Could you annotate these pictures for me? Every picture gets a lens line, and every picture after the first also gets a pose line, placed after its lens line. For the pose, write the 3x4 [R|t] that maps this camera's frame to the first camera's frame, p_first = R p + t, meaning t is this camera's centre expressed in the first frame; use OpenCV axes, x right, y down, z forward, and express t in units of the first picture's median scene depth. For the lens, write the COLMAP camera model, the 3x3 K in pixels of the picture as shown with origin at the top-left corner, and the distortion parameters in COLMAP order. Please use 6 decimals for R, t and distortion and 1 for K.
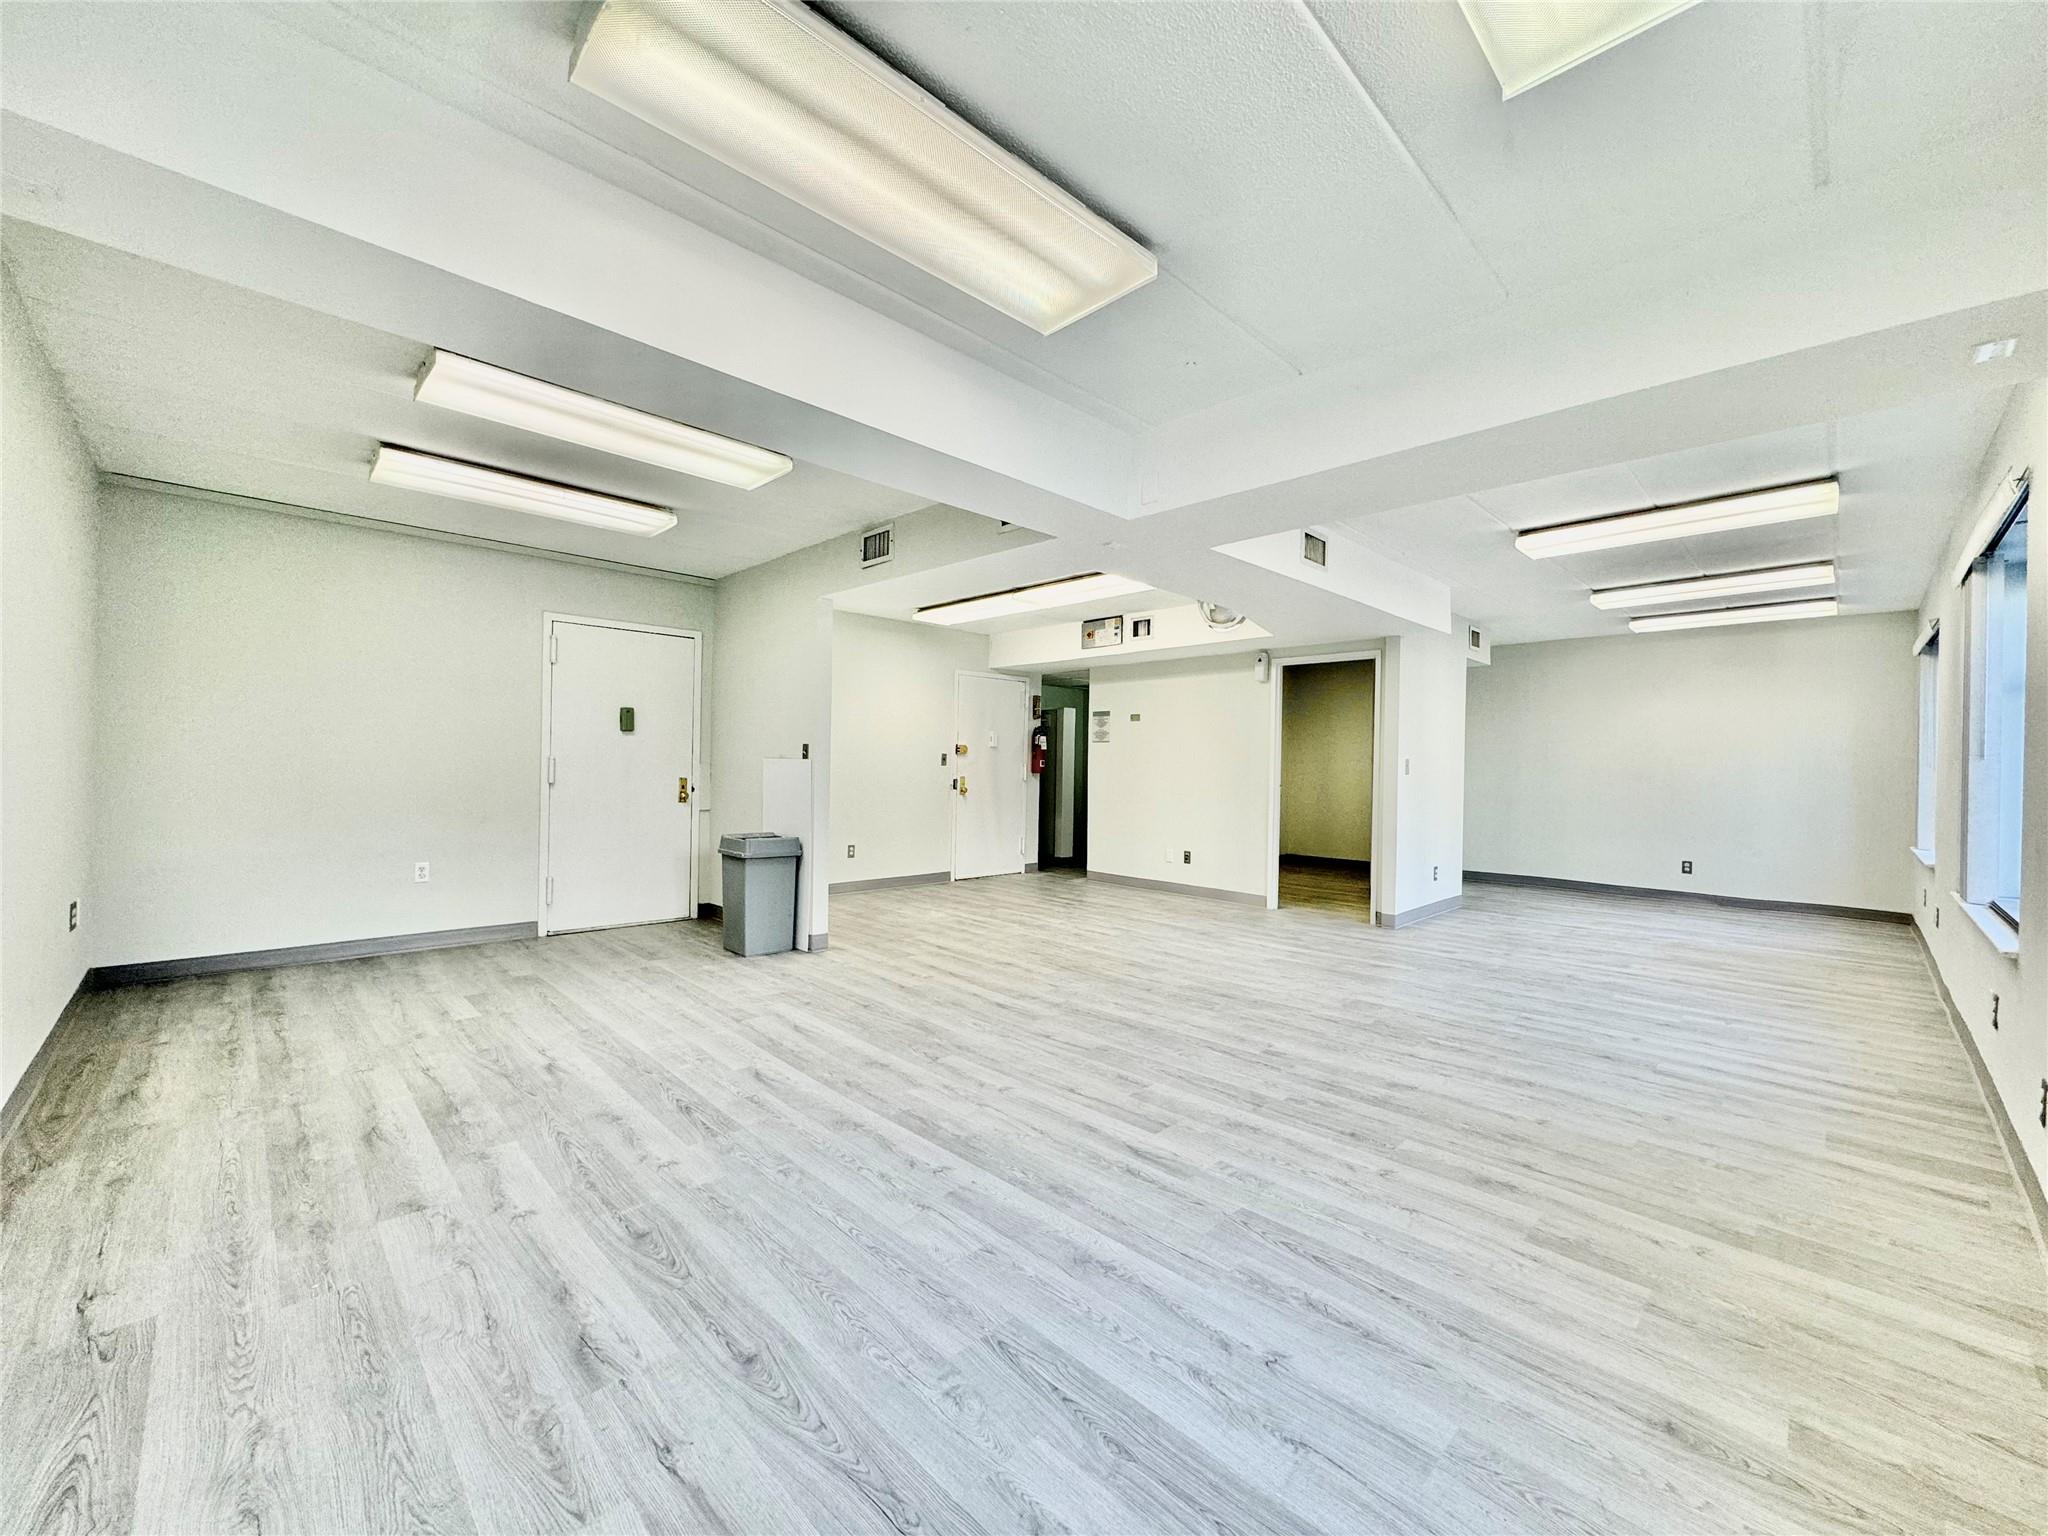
lens RADIAL K [[815.2, 0, 1014.2], [0, 815.2, 768.1], [0, 0, 1]] dist [0.004762, 0.000183]
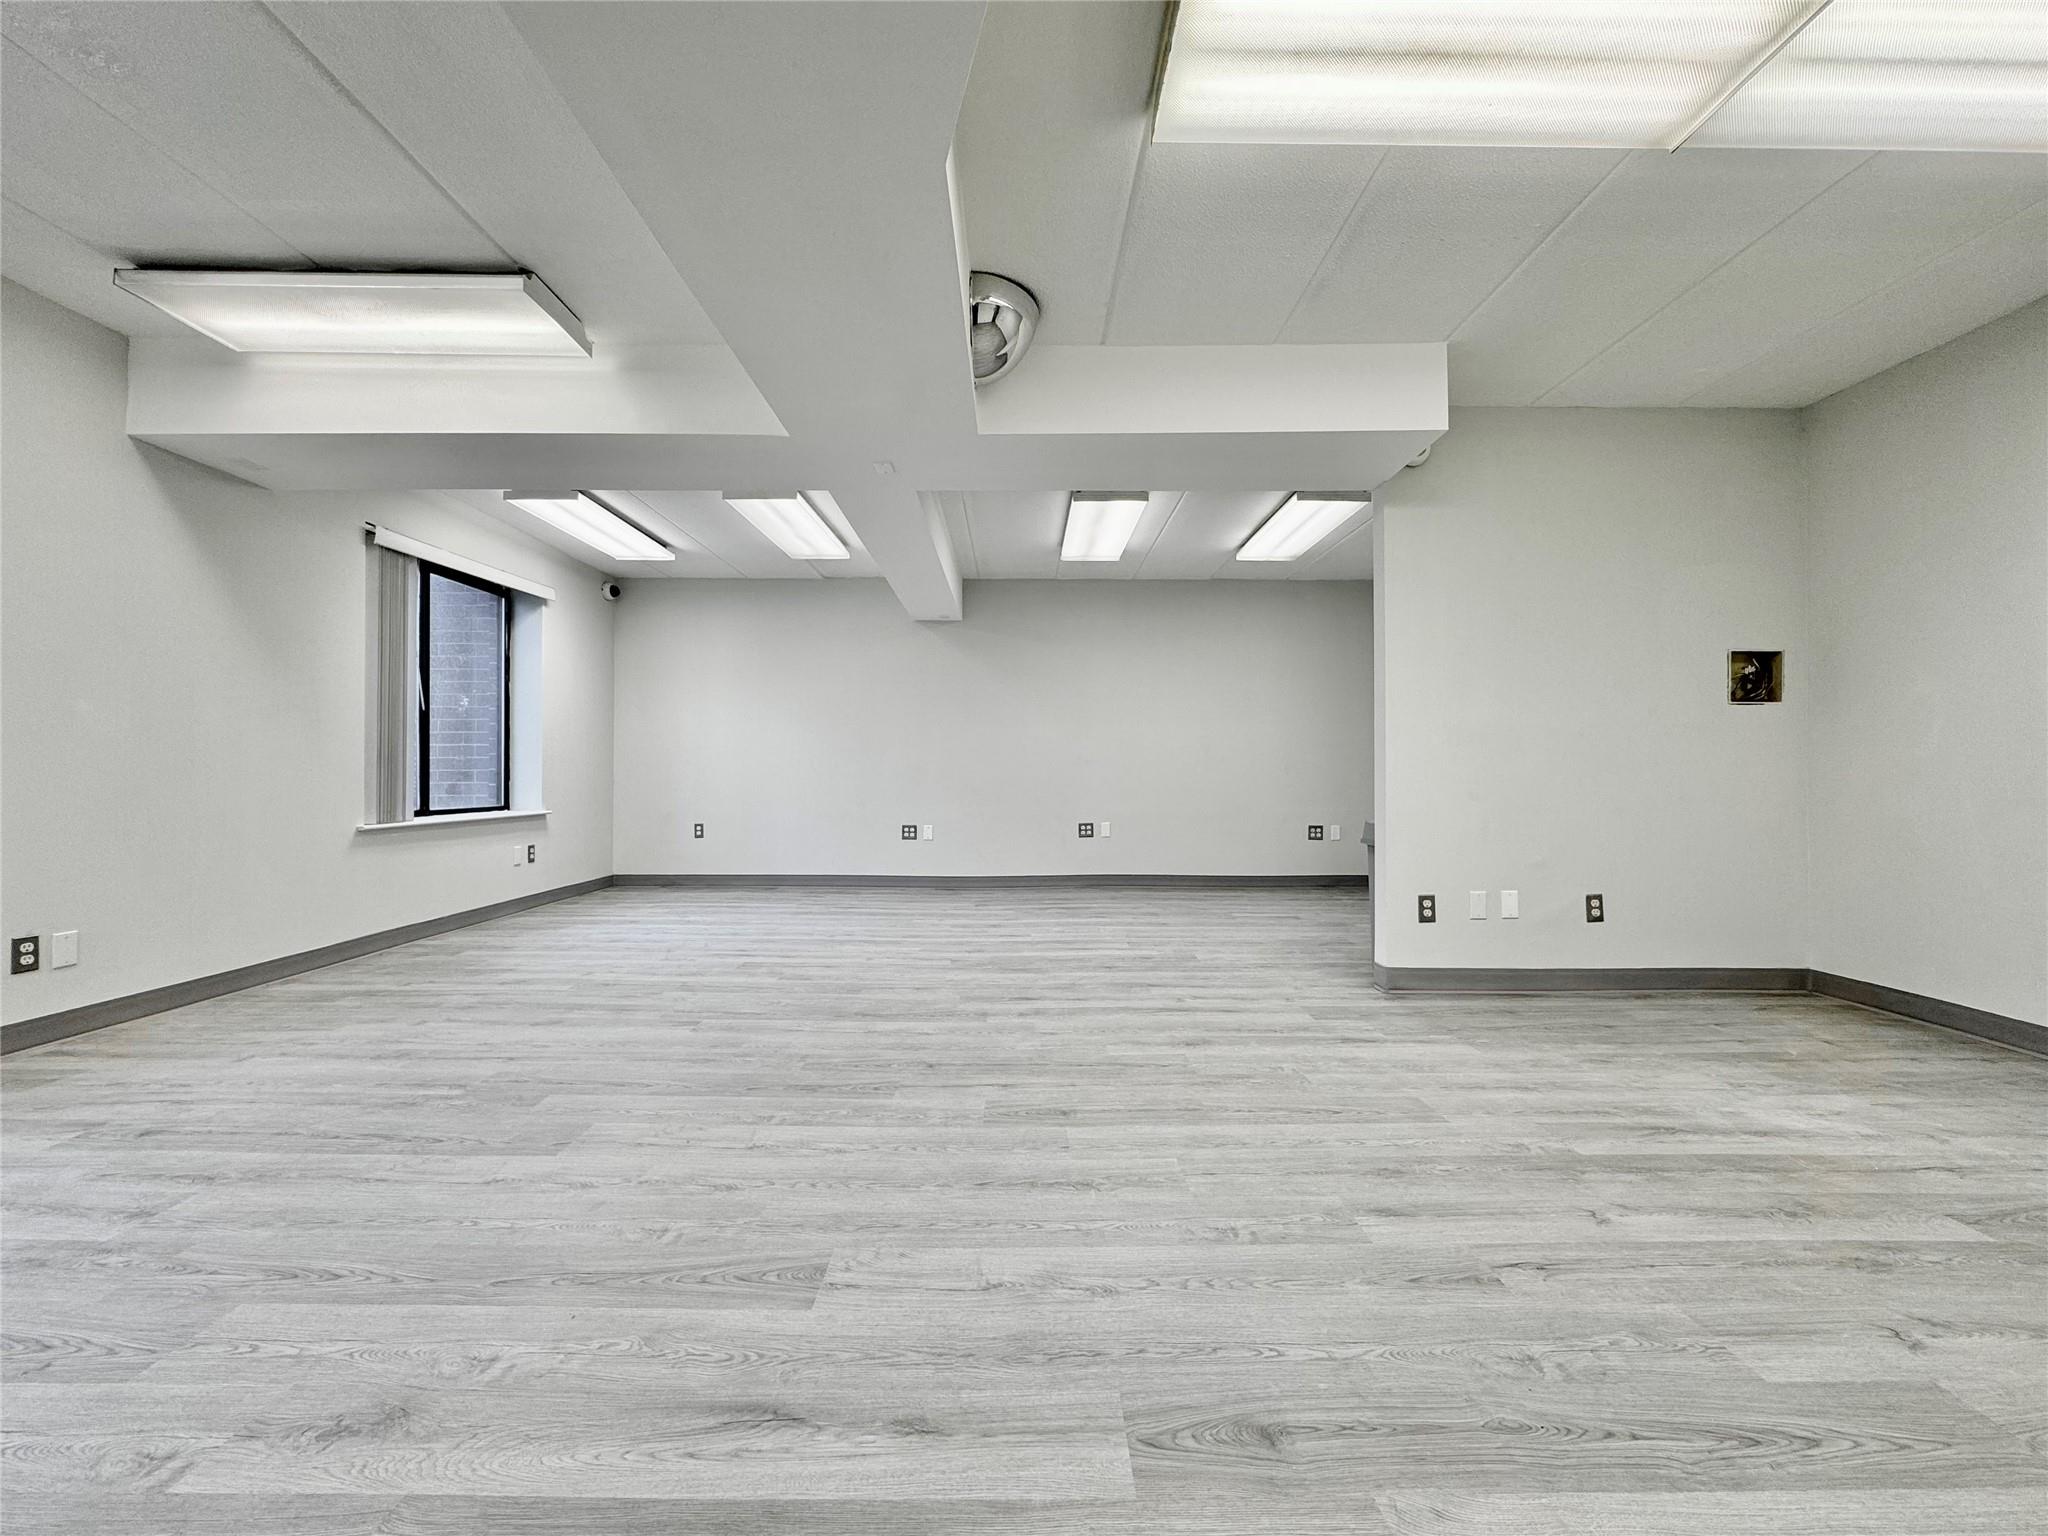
lens RADIAL K [[815.2, 0, 1019.9], [0, 815.2, 776.6], [0, 0, 1]] dist [0.004762, 0.000183]
pose [[-0.692624, -0.016043, -0.721120, 0.744045], [-0.014984, 0.999857, -0.007852, 0.084959], [0.721143, 0.005367, -0.692765, 1.960579]]
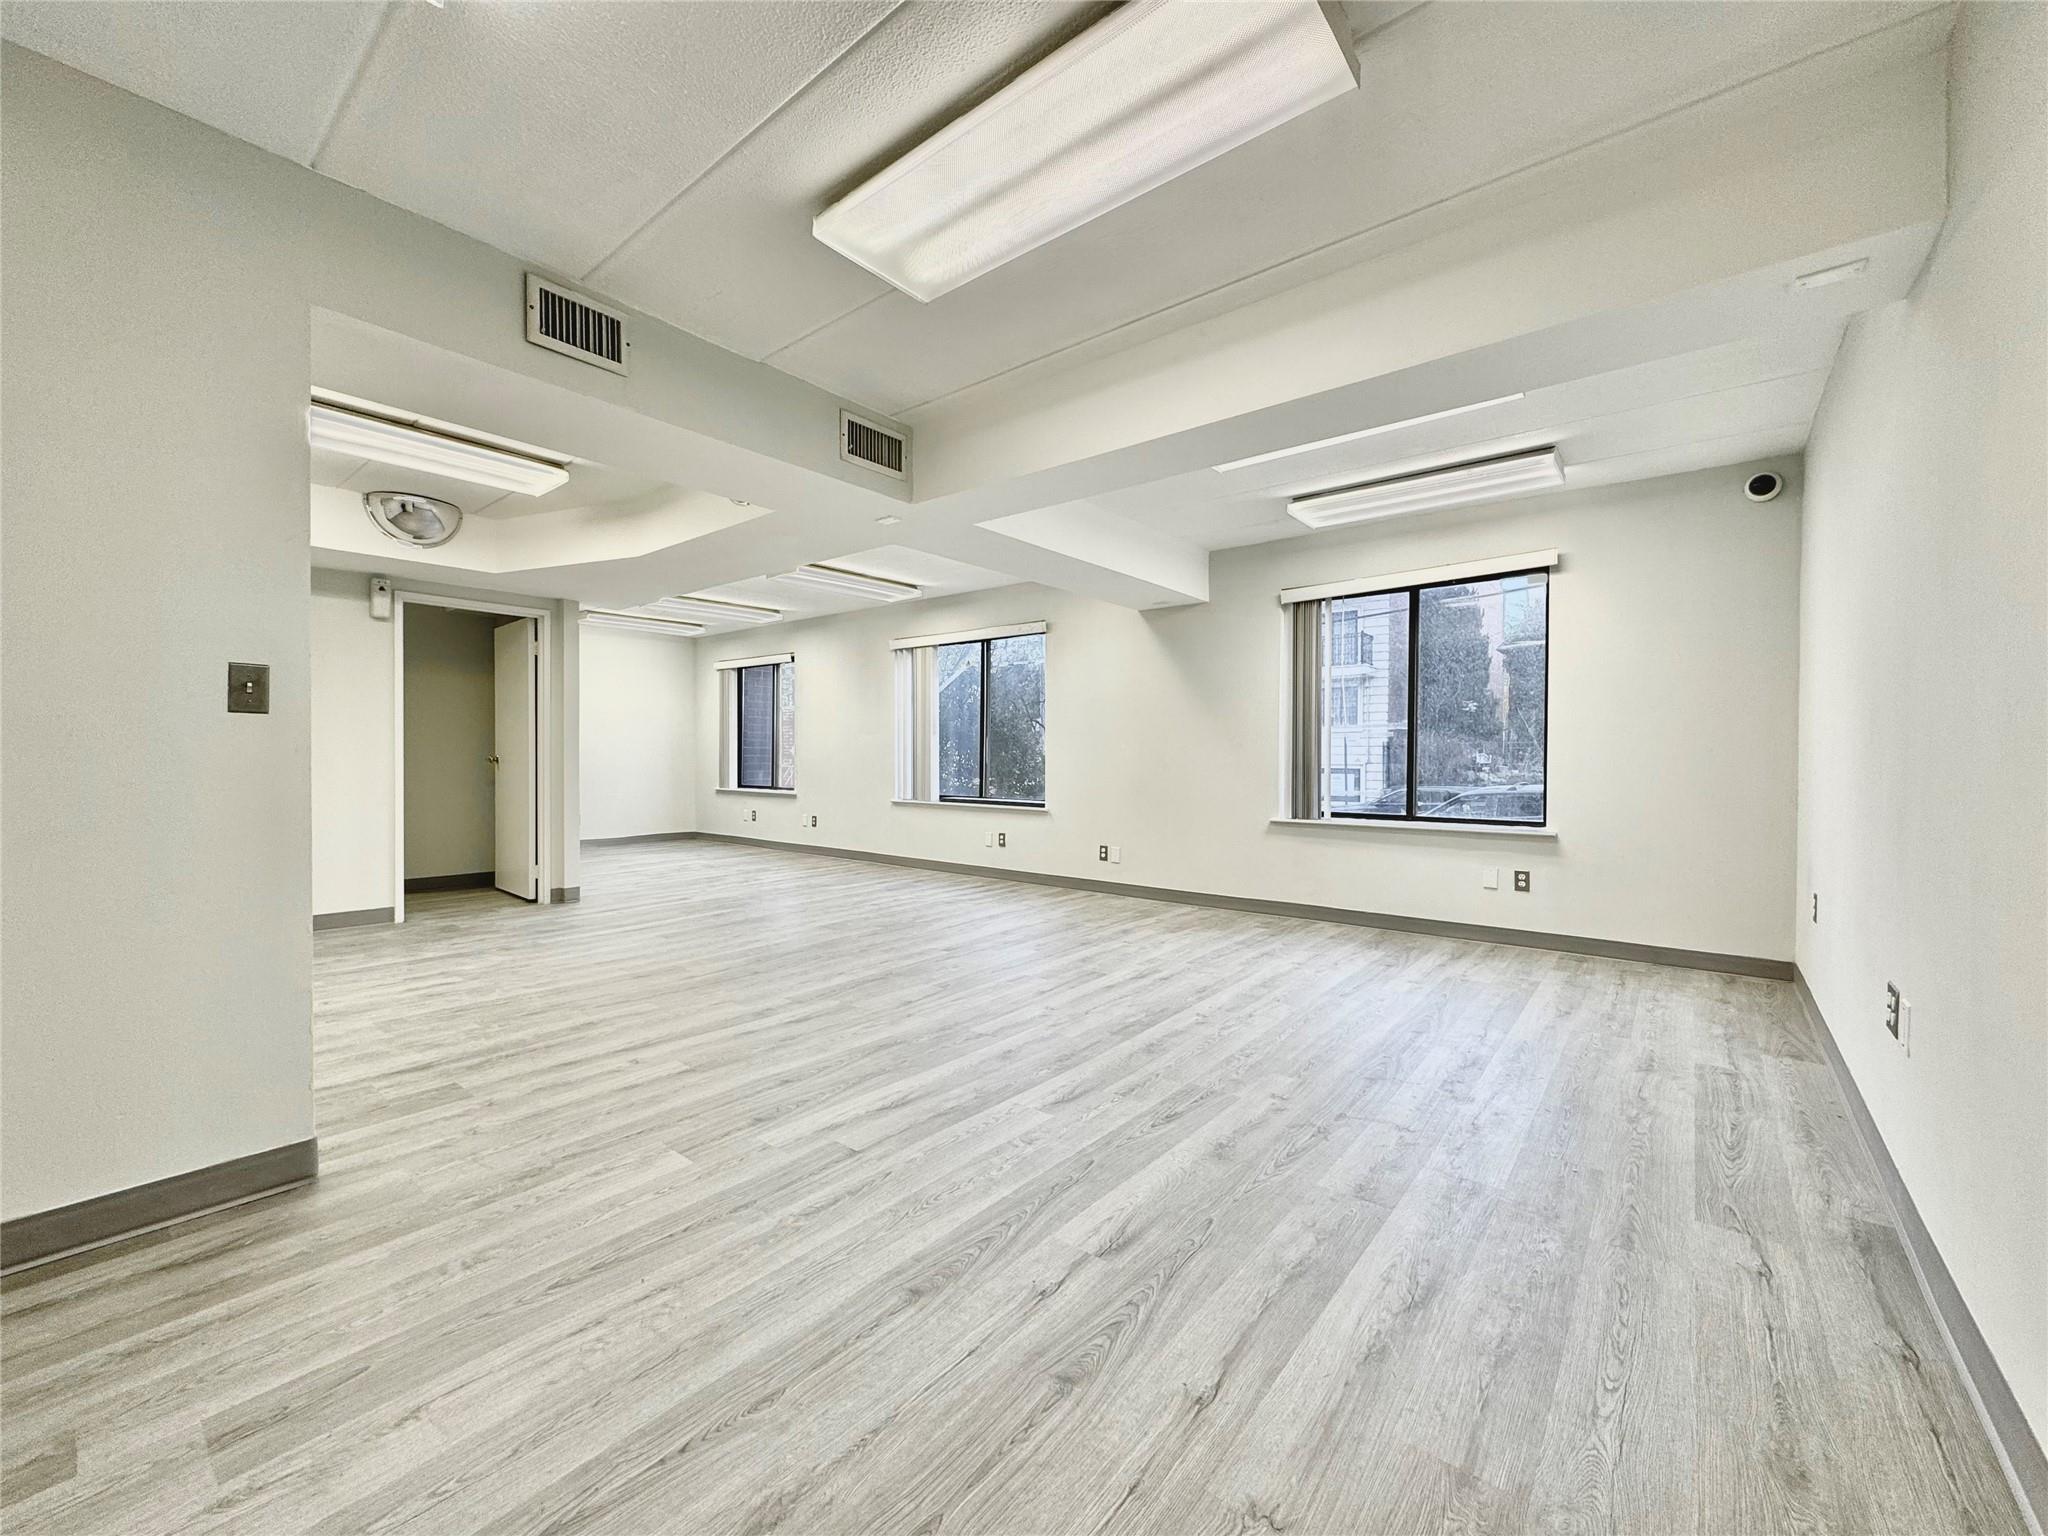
lens RADIAL K [[815.2, 0, 1033.2], [0, 815.2, 760.5], [0, 0, 1]] dist [0.004762, 0.000183]
pose [[-0.123732, -0.020804, 0.992098, -1.070091], [-0.002531, 0.999784, 0.020649, 0.011569], [-0.992312, 0.000044, -0.123758, 1.074499]]
